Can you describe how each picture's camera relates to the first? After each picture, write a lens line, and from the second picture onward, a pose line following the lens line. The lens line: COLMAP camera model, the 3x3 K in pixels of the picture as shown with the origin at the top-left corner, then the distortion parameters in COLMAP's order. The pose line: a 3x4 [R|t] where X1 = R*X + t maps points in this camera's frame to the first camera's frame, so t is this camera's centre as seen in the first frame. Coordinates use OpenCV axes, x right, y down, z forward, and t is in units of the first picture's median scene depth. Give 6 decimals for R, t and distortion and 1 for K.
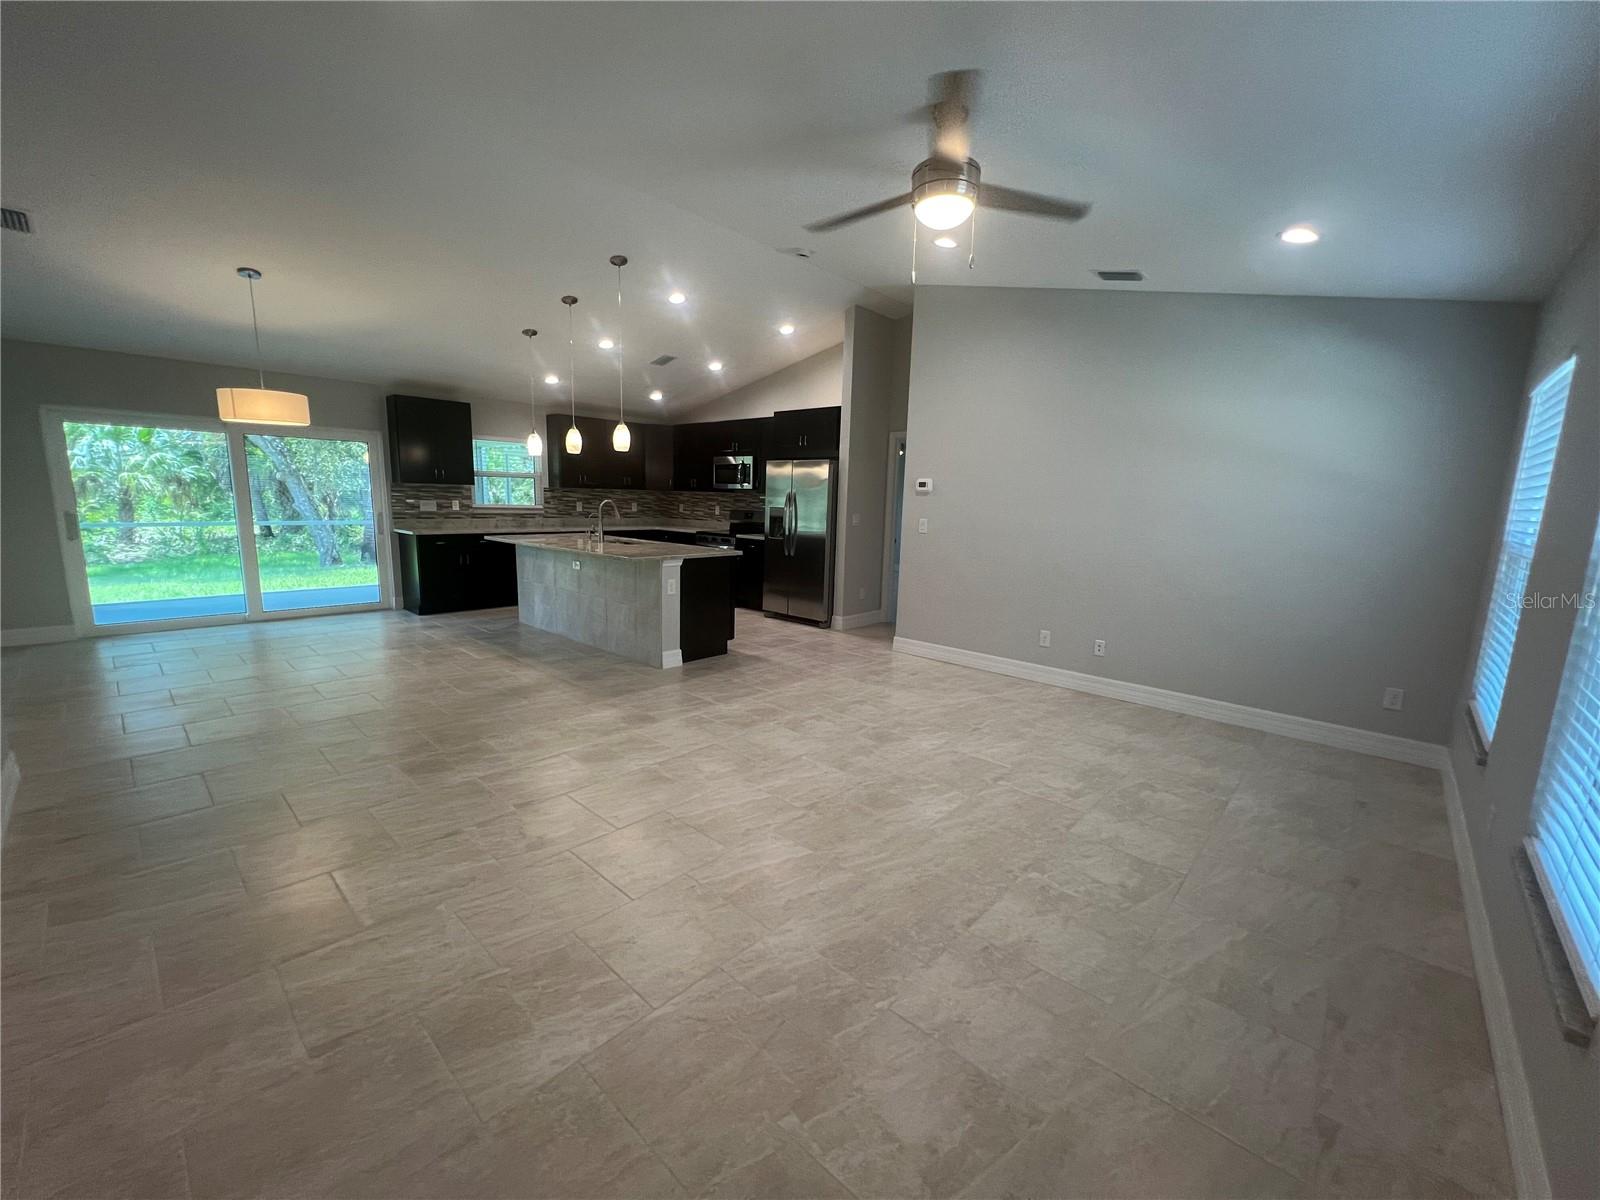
lens RADIAL K [[644.5, 0, 797.6], [0, 644.5, 612.9], [0, 0, 1]] dist [-0.004315, 0.001073]
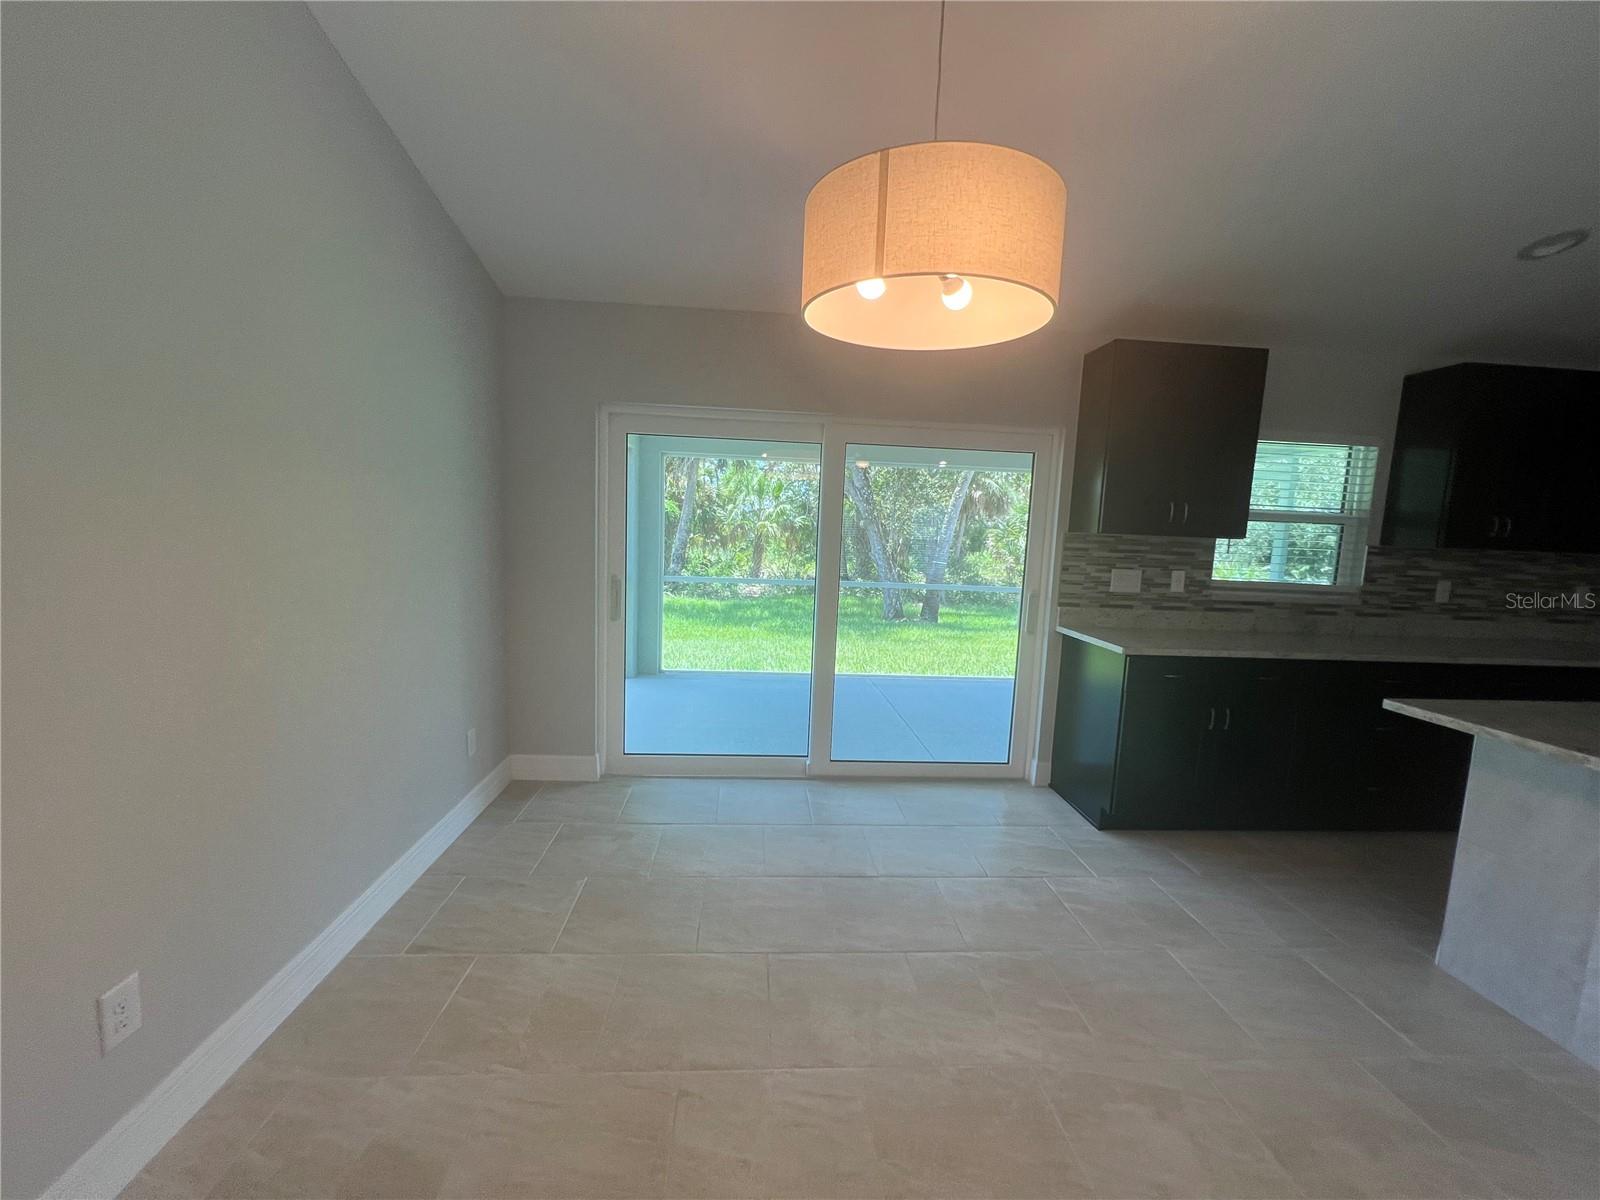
lens RADIAL K [[644.5, 0, 799.2], [0, 644.5, 599.5], [0, 0, 1]] dist [-0.004315, 0.001073]
pose [[0.728408, 0.077456, -0.680751, -0.428128], [-0.141137, 0.989243, -0.038461, -0.101822], [0.670449, 0.124095, 0.731504, 0.496461]]
